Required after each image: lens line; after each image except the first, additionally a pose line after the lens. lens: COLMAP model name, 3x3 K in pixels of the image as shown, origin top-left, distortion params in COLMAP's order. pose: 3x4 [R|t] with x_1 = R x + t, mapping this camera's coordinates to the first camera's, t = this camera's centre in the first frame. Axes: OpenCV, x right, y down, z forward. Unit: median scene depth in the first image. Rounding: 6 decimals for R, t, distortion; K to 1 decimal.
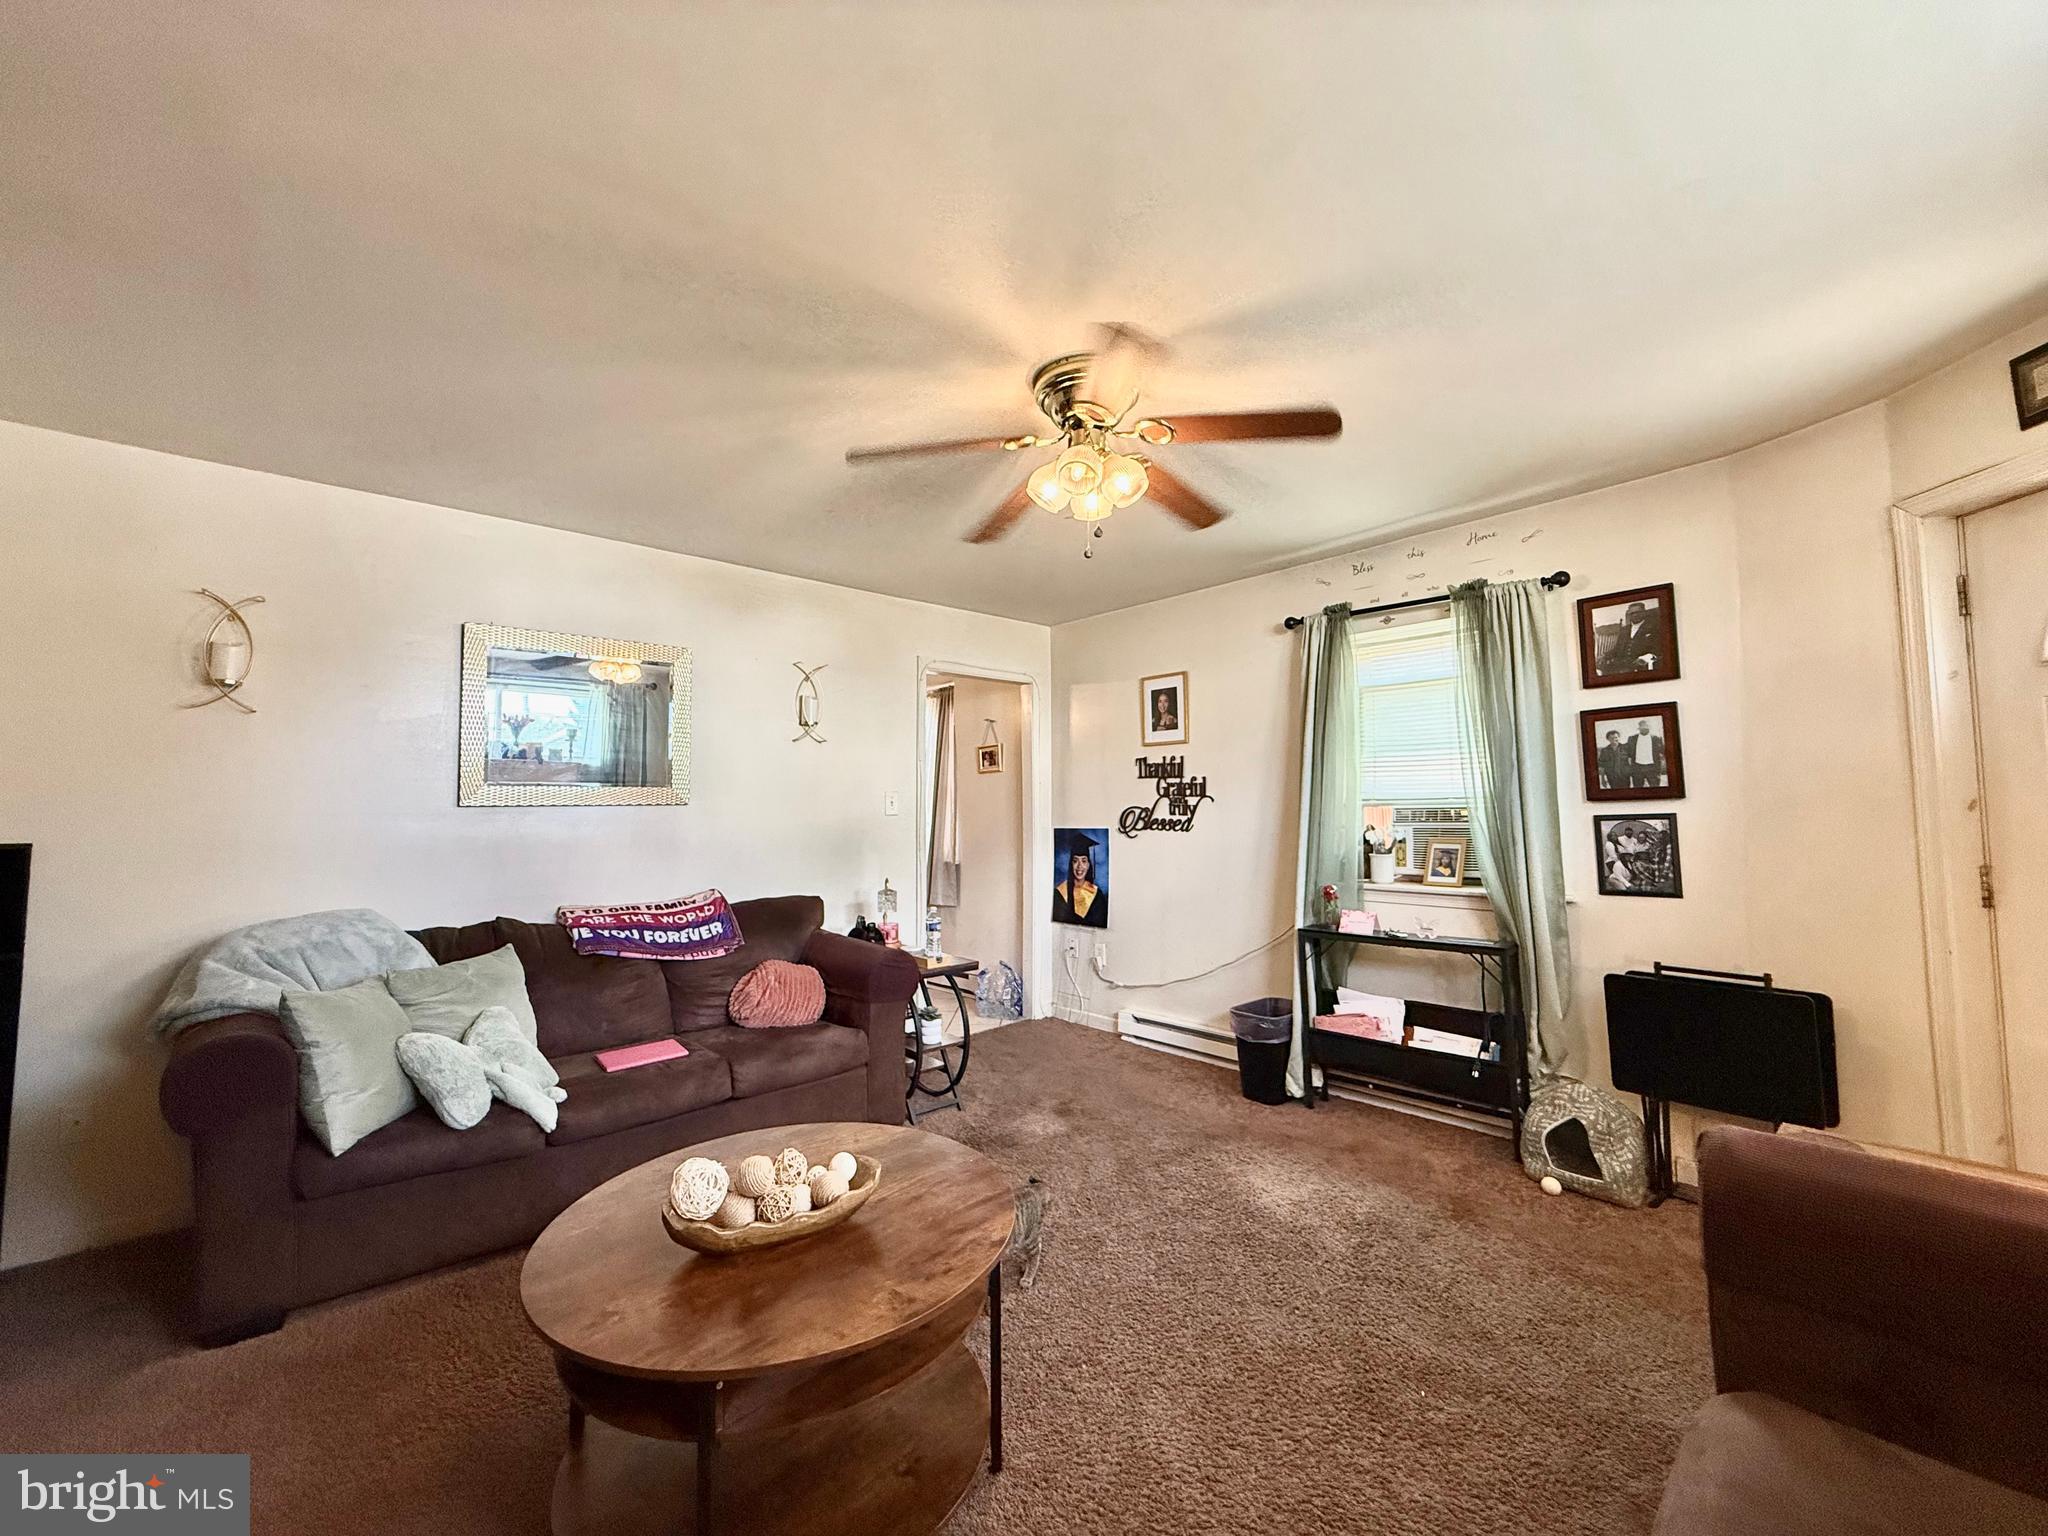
lens RADIAL K [[821.3, 0, 1015.9], [0, 821.3, 763.1], [0, 0, 1]] dist [0.002663, 0.000118]
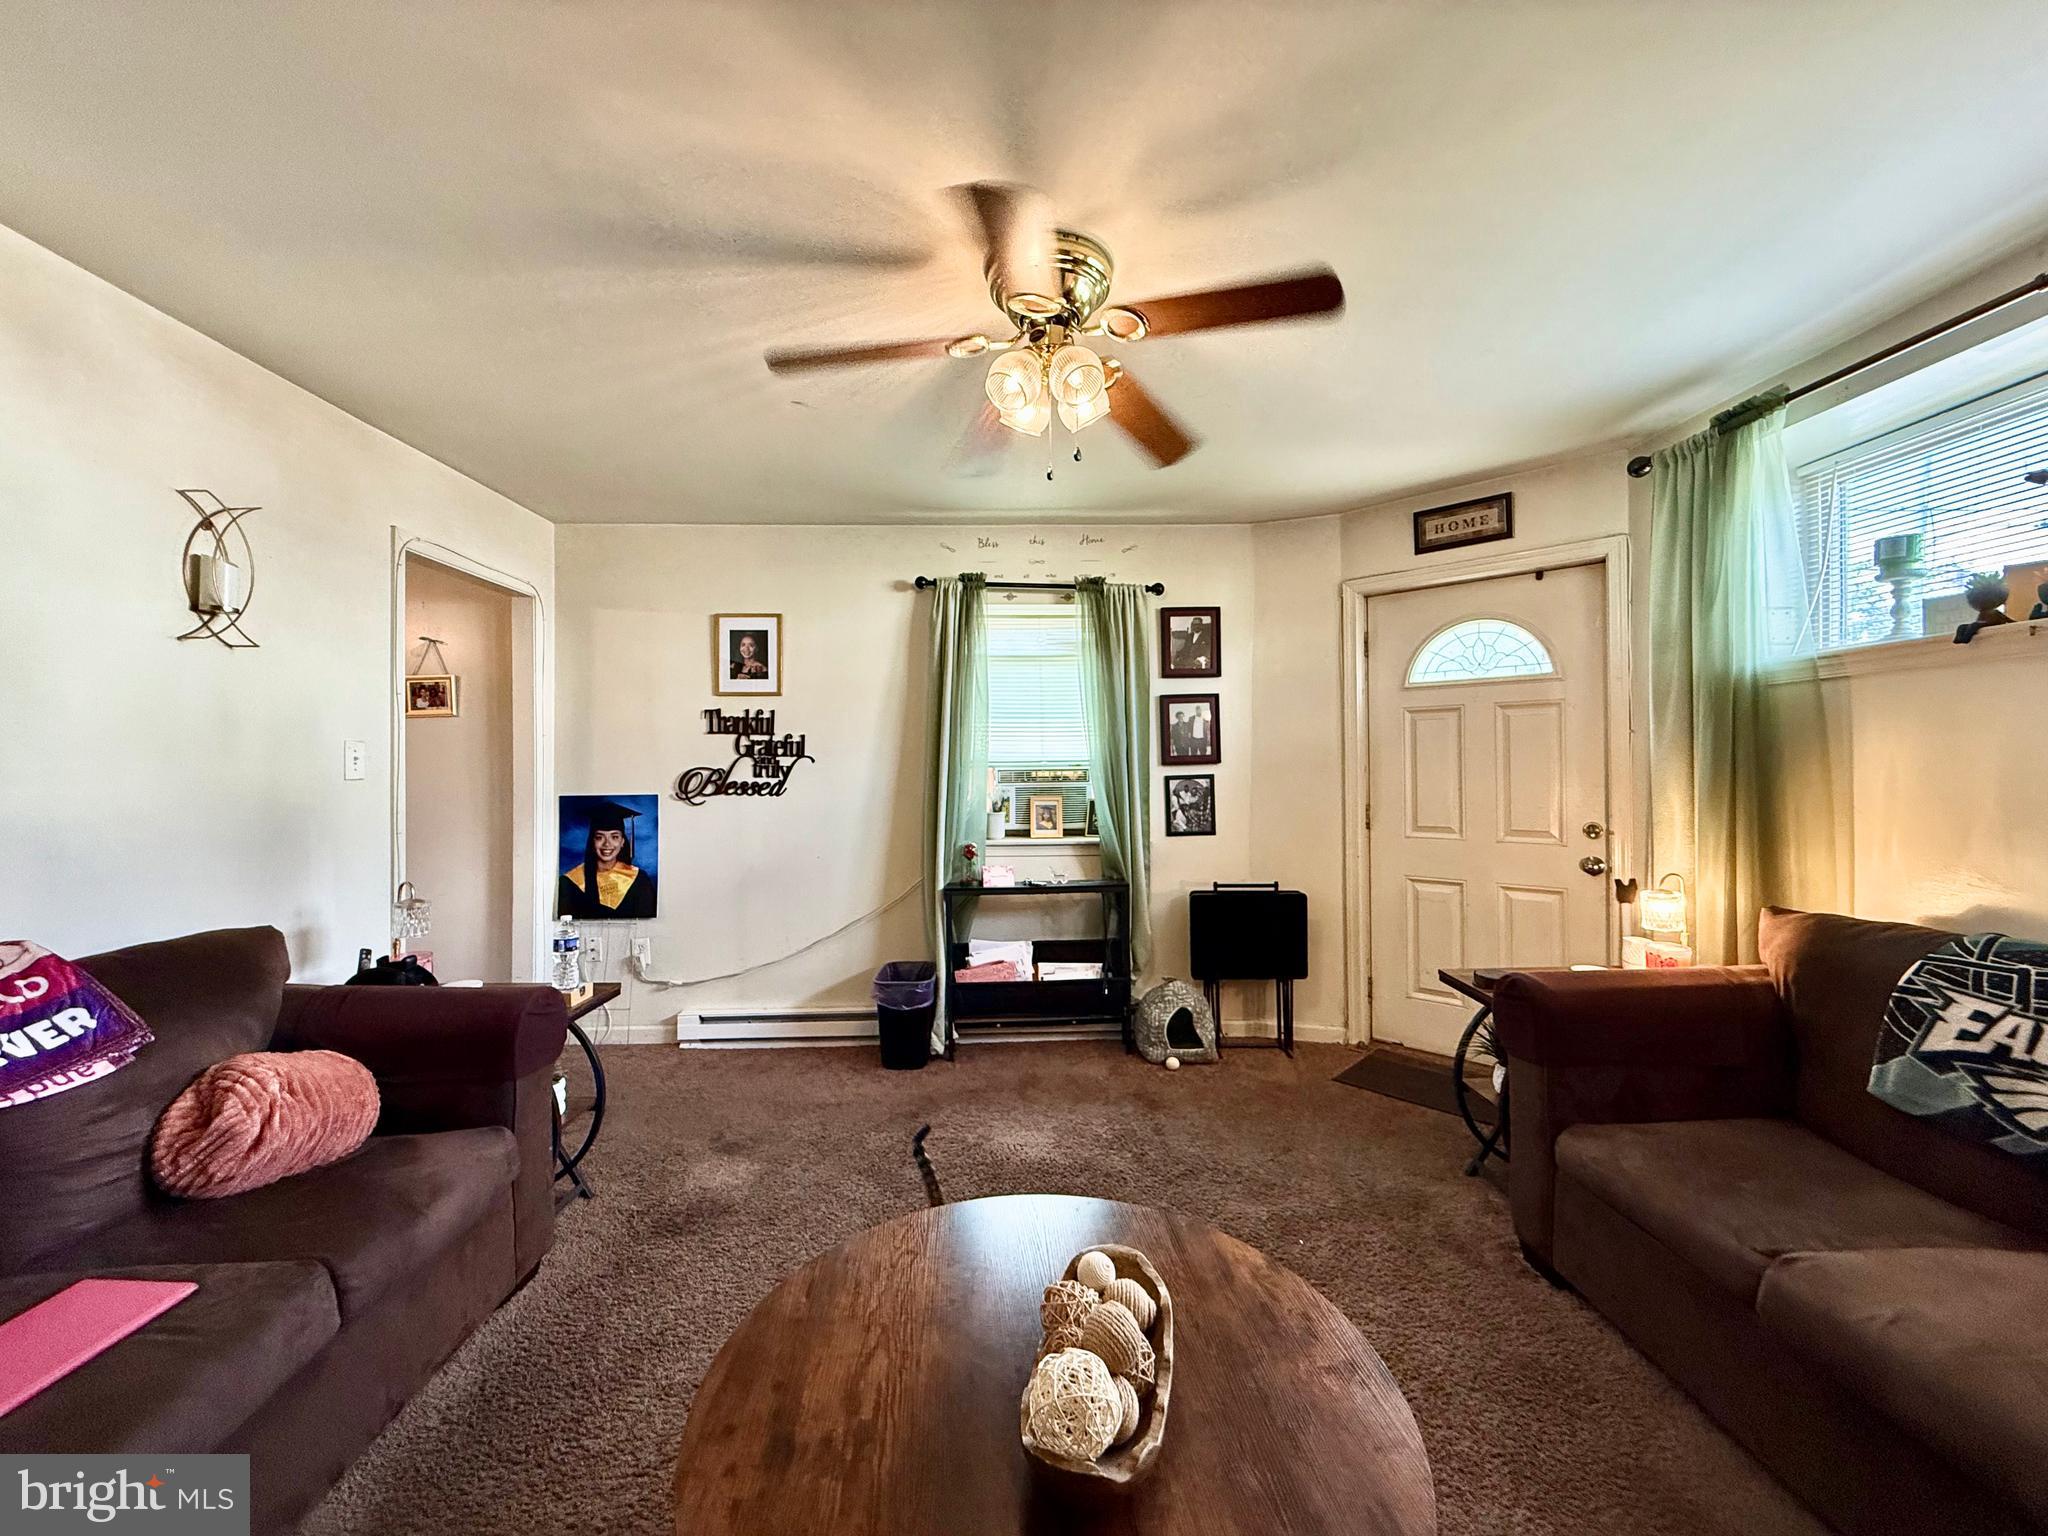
lens RADIAL K [[821.3, 0, 1015.9], [0, 821.3, 763.1], [0, 0, 1]] dist [0.002663, 0.000118]
pose [[0.645473, 0.009563, 0.763723, -0.366778], [-0.044344, 0.998704, 0.024973, 0.017605], [-0.762495, -0.049986, 0.645061, 0.284200]]
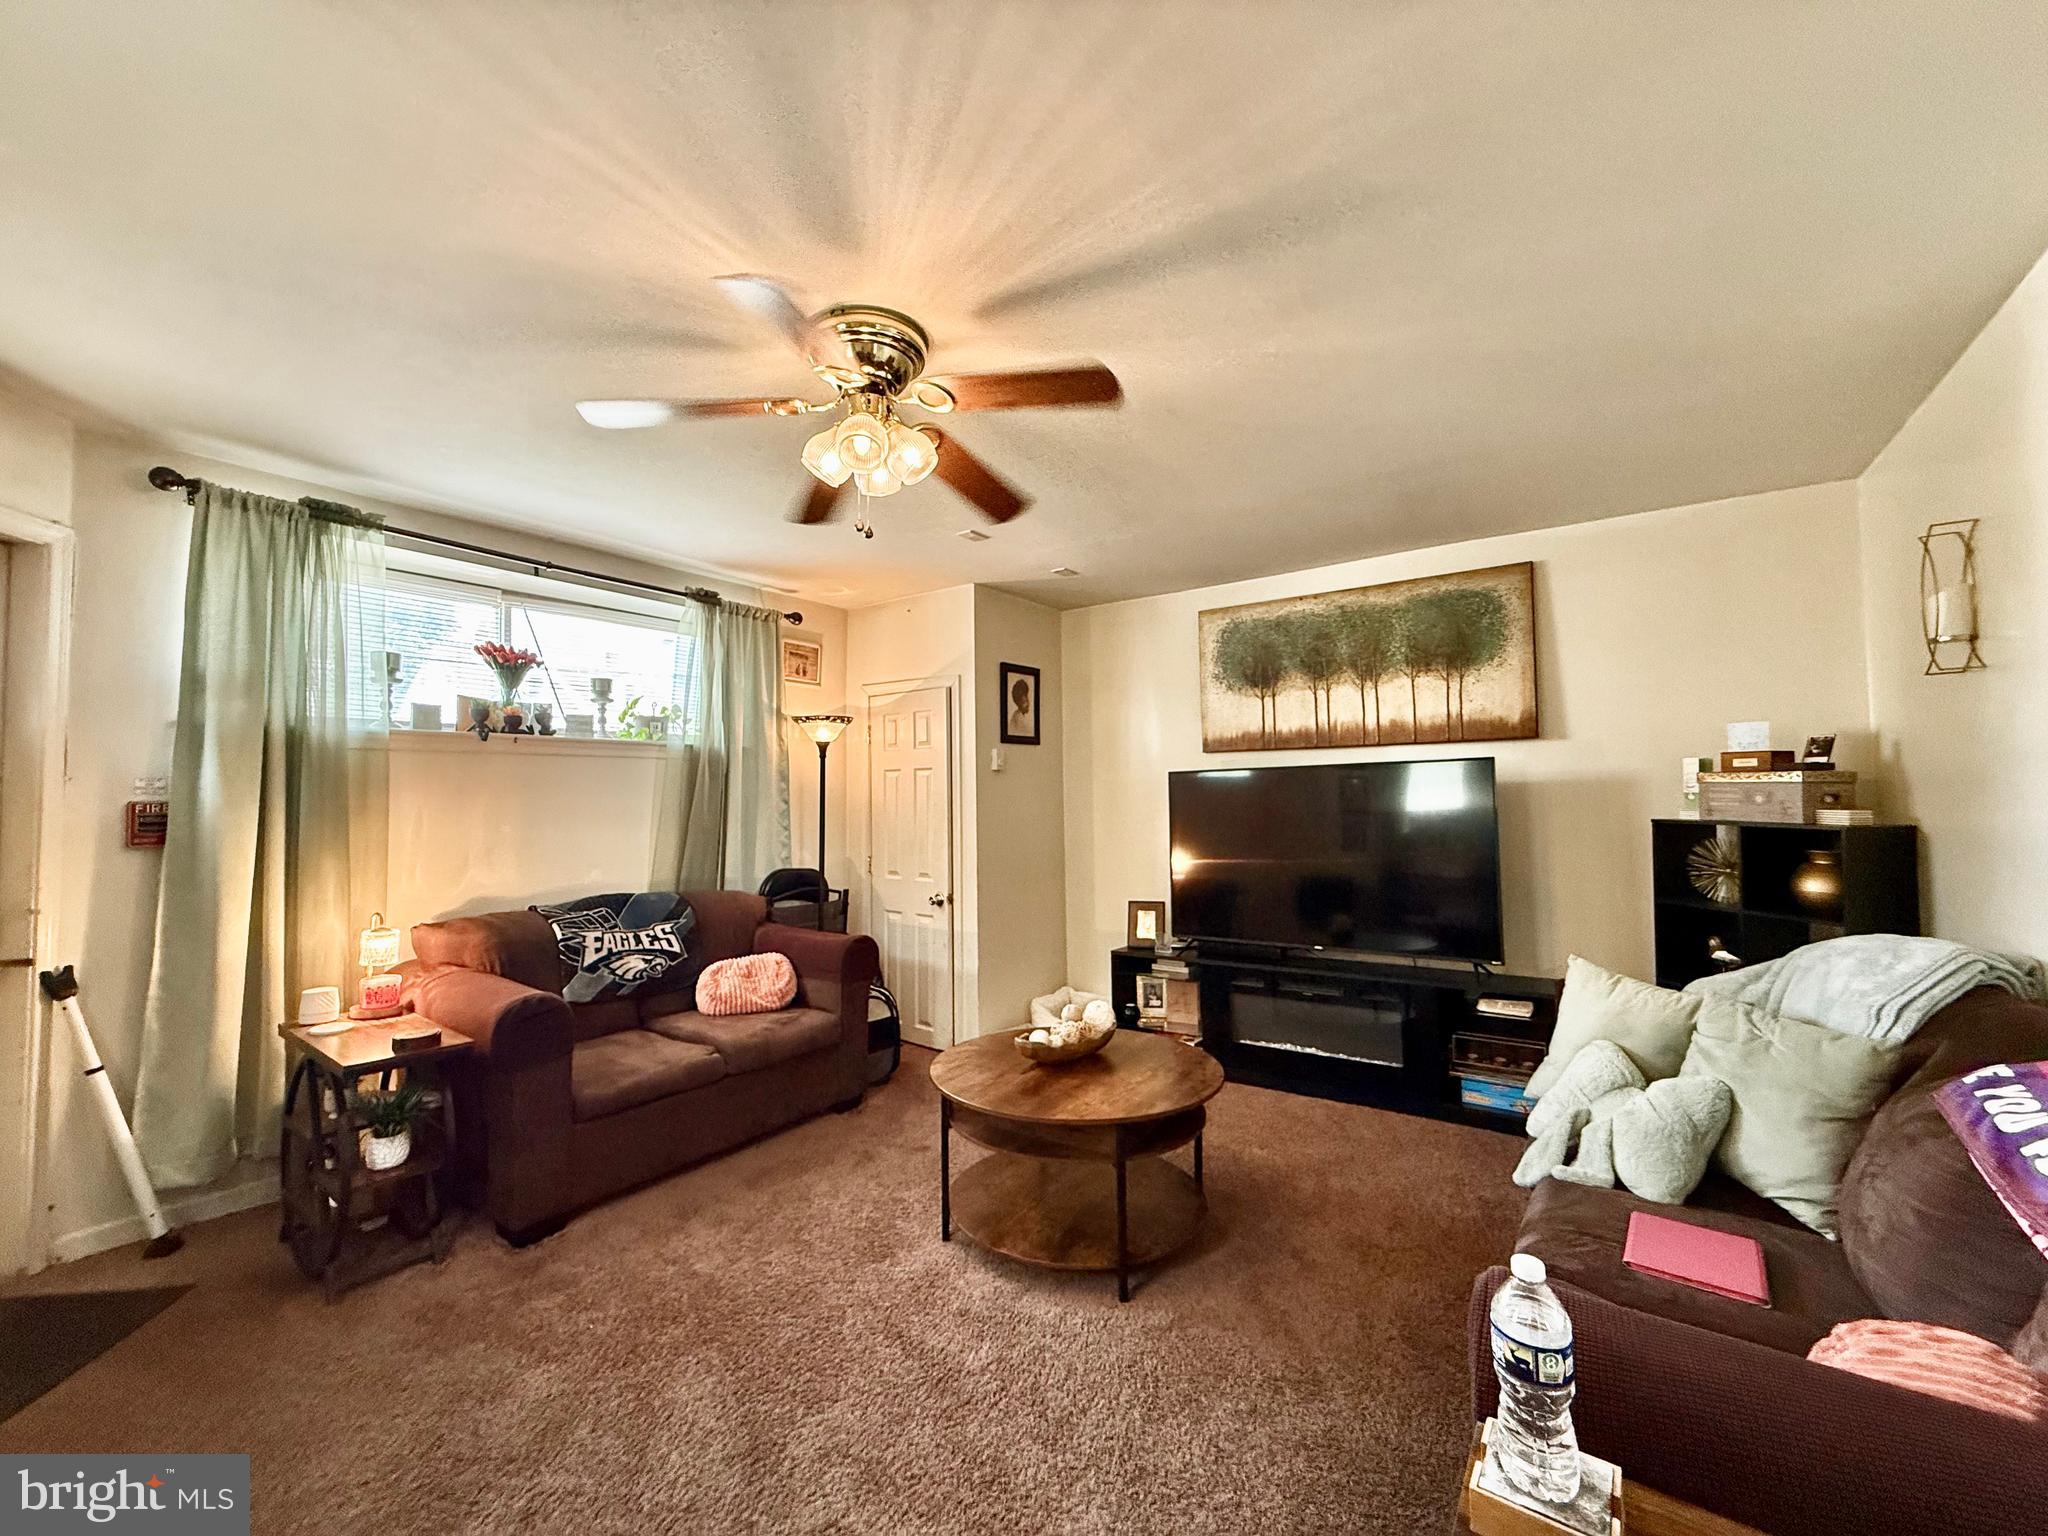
lens RADIAL K [[817.8, 0, 1016.6], [0, 817.8, 766.8], [0, 0, 1]] dist [0.000712, -0.000189]
pose [[-0.973699, 0.009797, -0.227626, 0.082879], [0.031018, 0.995473, -0.089837, 0.052038], [0.225715, -0.094535, -0.969596, 1.159116]]
